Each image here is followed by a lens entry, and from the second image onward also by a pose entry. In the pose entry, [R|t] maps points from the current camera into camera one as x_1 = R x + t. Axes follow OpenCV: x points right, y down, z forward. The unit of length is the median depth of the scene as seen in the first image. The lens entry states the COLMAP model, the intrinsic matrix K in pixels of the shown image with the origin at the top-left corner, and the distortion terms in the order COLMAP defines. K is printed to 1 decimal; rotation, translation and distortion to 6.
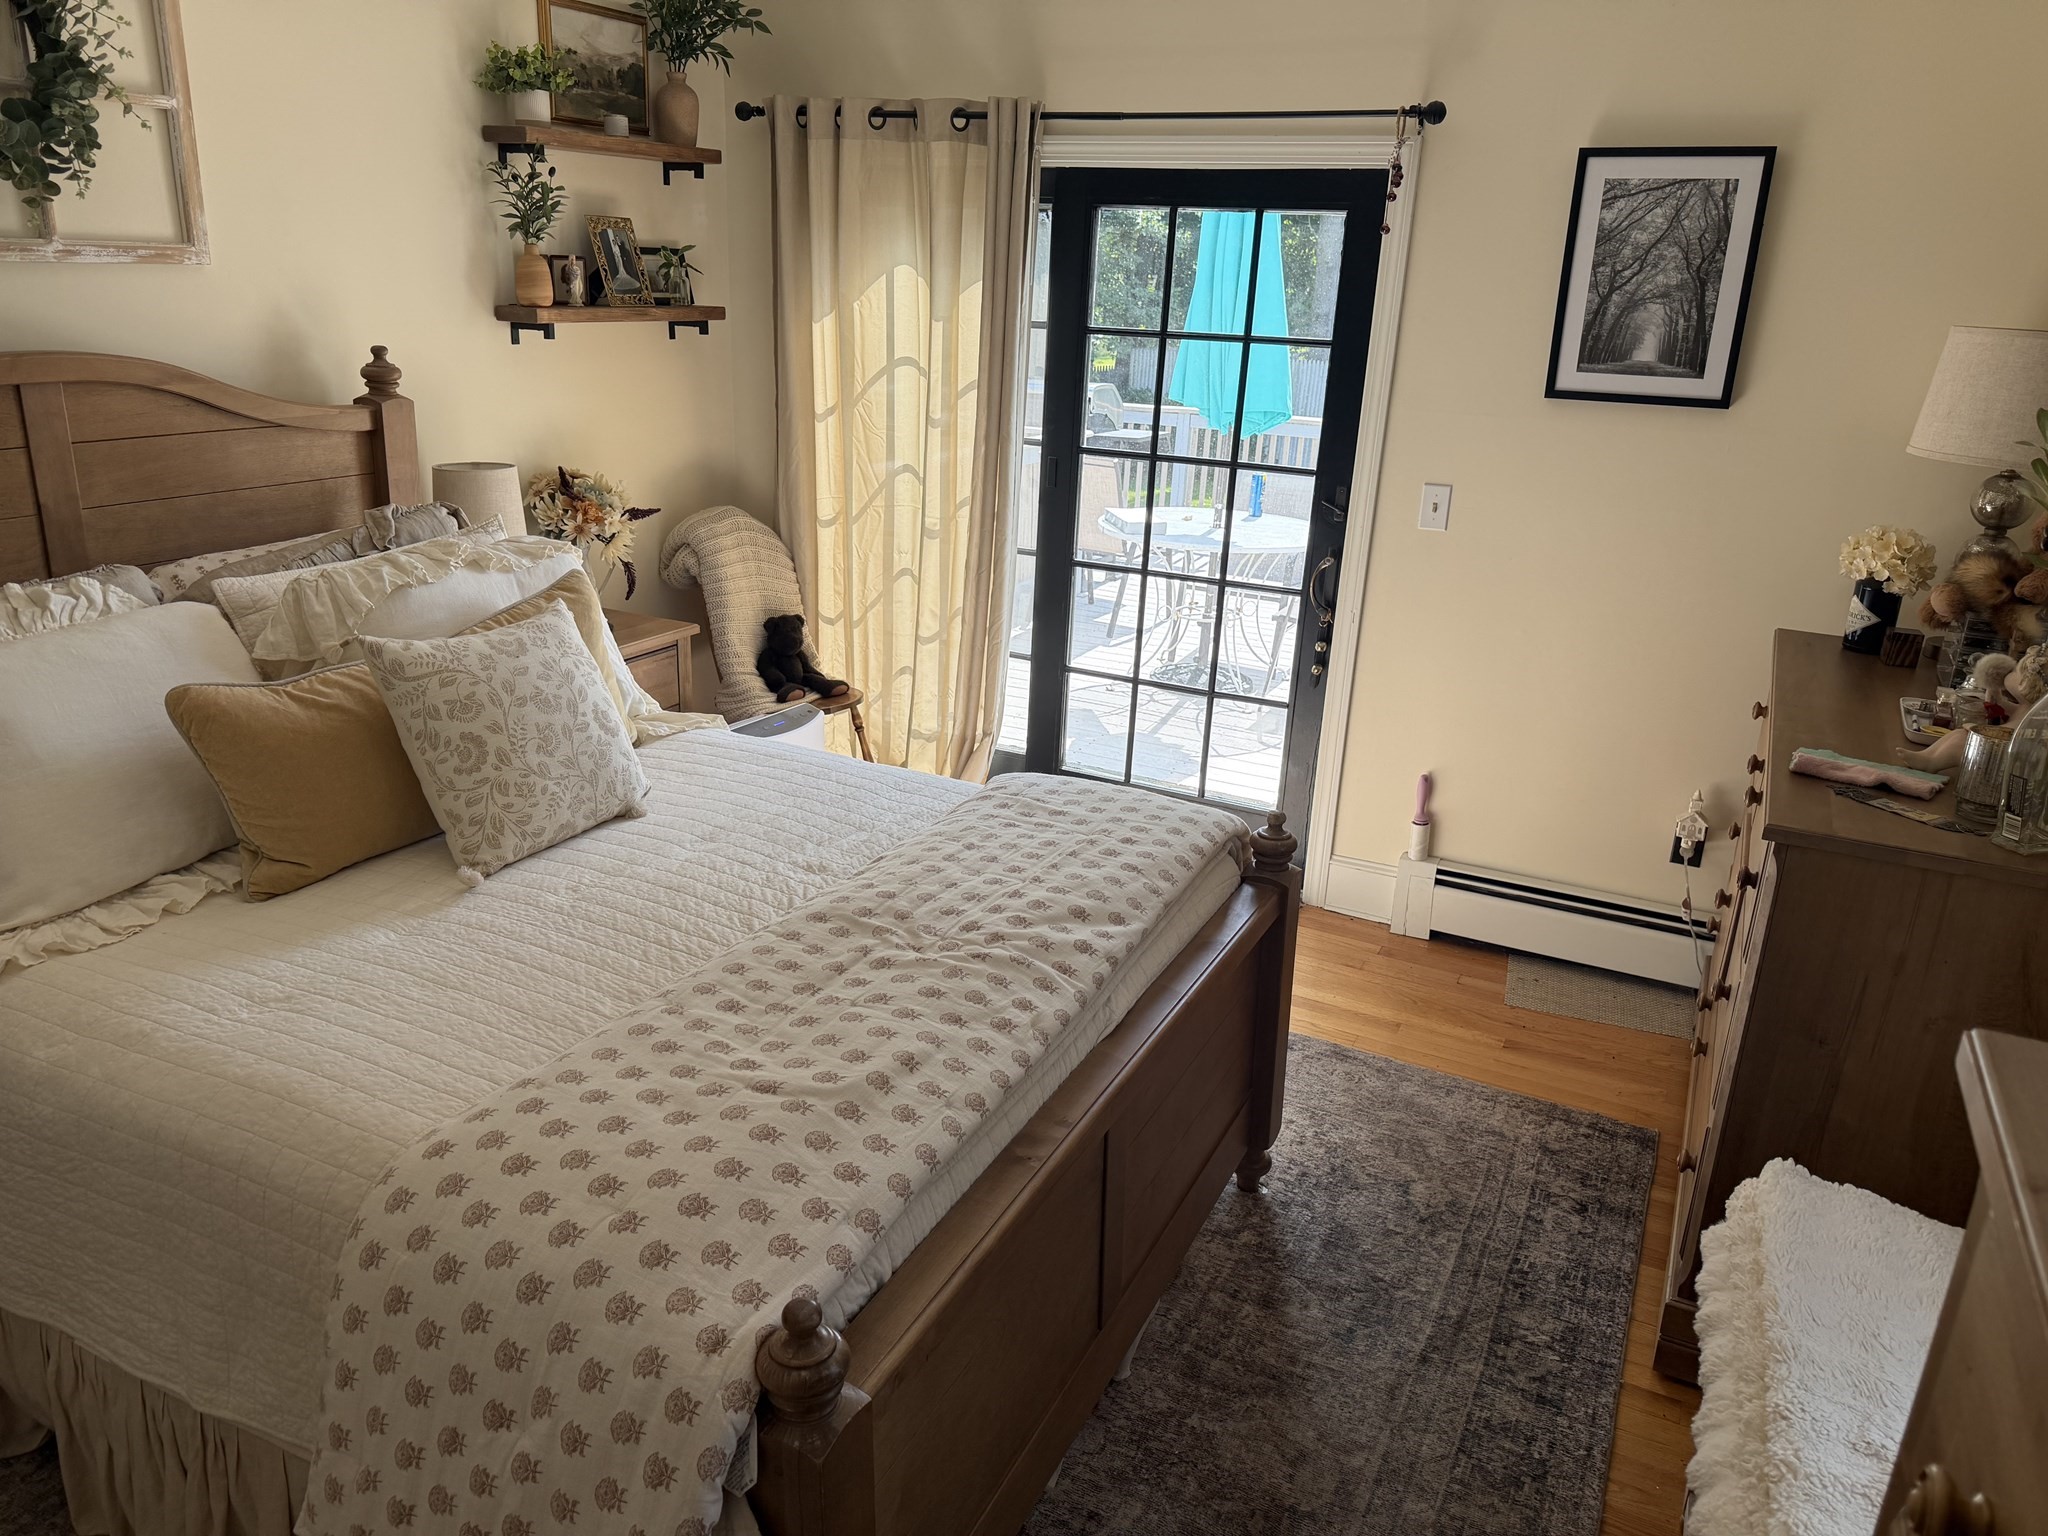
lens RADIAL K [[1443.1, 0, 1026.4], [0, 1443.1, 772.5], [0, 0, 1]] dist [0.119523, -0.216503]
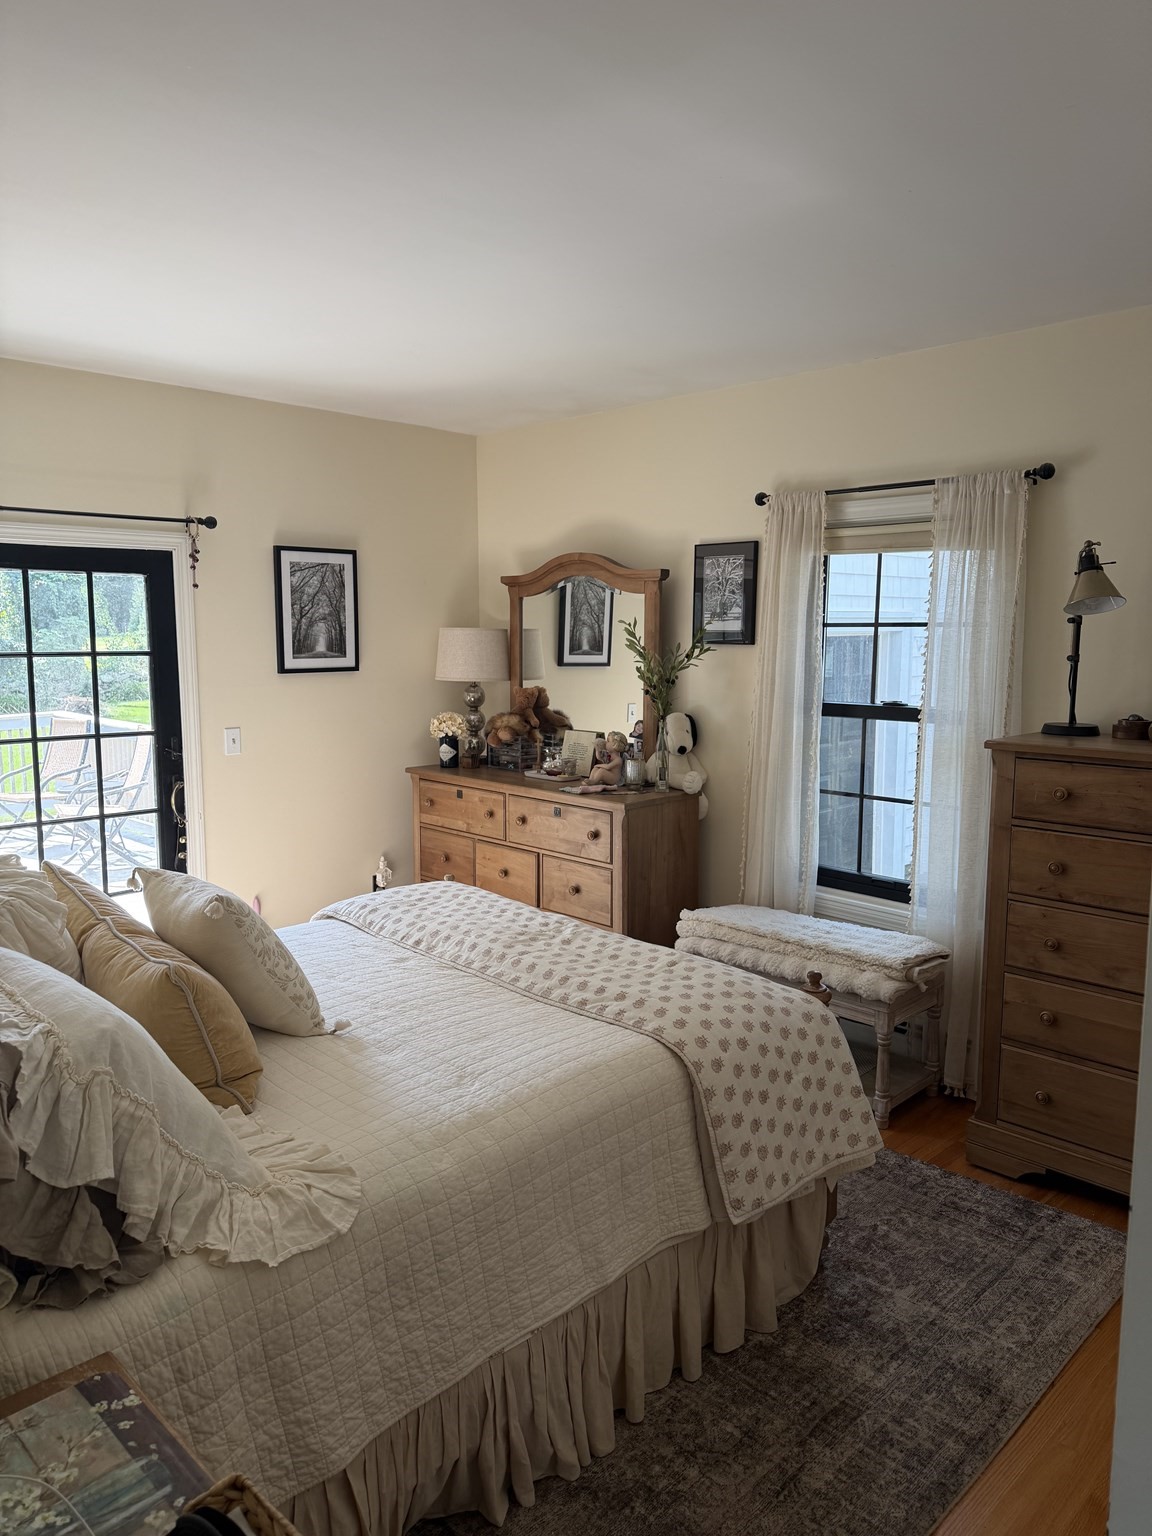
lens RADIAL K [[1082.4, 0, 588.6], [0, 1082.4, 771.9], [0, 0, 1]] dist [0.119523, -0.216503]
pose [[0.305206, -0.165305, 0.937829, -0.879520], [0.319770, 0.945426, 0.062579, -0.106425], [-0.896993, 0.280791, 0.341409, 0.230590]]
